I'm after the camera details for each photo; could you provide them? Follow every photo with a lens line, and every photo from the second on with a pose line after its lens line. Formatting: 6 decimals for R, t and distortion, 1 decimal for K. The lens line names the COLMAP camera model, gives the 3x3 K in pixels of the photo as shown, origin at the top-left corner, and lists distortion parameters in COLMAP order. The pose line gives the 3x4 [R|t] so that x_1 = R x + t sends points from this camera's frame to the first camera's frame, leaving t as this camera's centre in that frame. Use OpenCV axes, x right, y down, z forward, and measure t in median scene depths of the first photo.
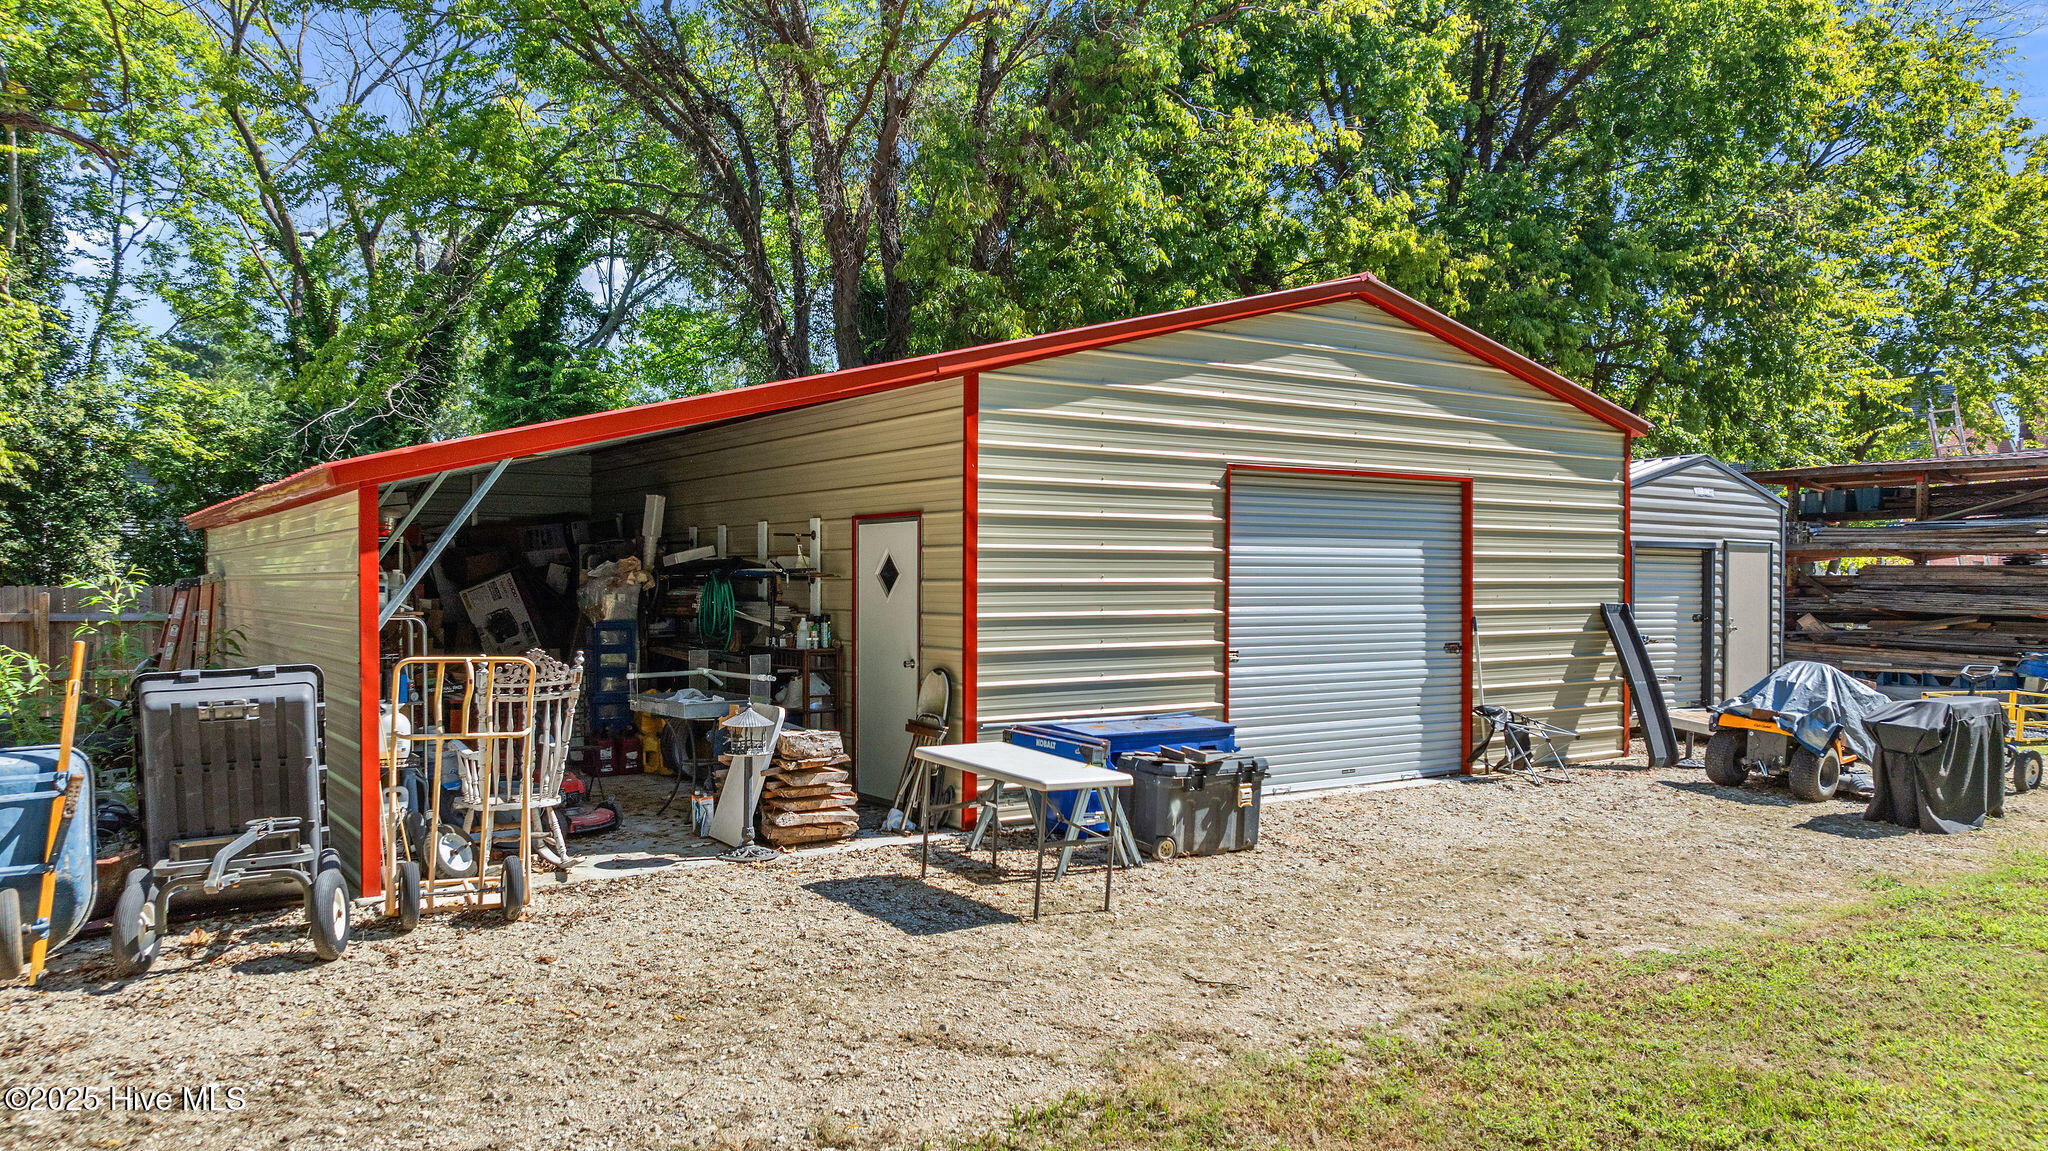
lens RADIAL K [[1494.5, 0, 1027.4], [0, 1494.5, 576.8], [0, 0, 1]] dist [0.001492, 0.021116]
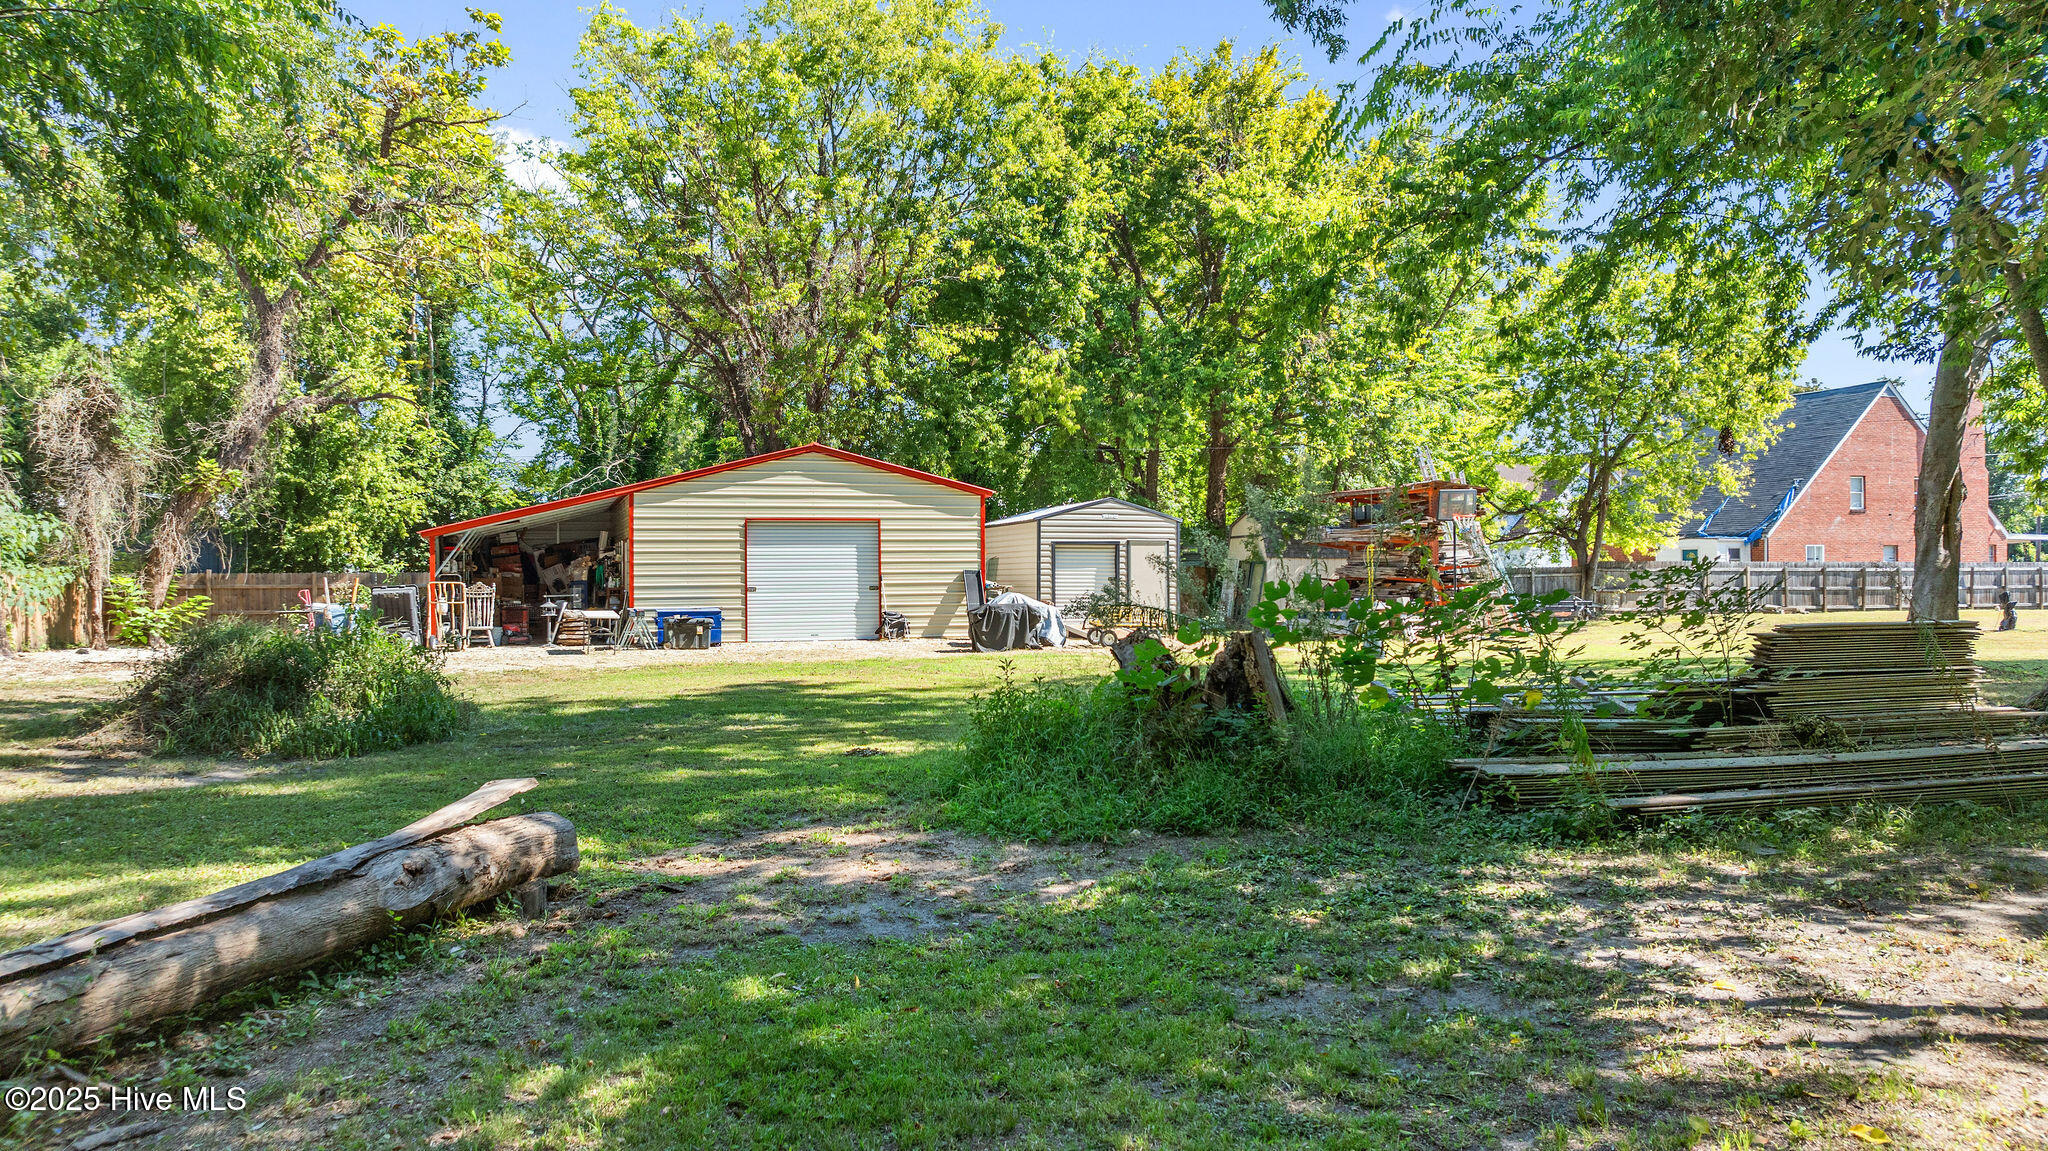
lens RADIAL K [[1494.5, 0, 1020.7], [0, 1494.5, 574.2], [0, 0, 1]] dist [0.001492, 0.021116]
pose [[0.961153, -0.010709, -0.275808, 1.205285], [0.010509, 0.999942, -0.002204, 0.033121], [0.275816, -0.000780, 0.961210, -1.309325]]
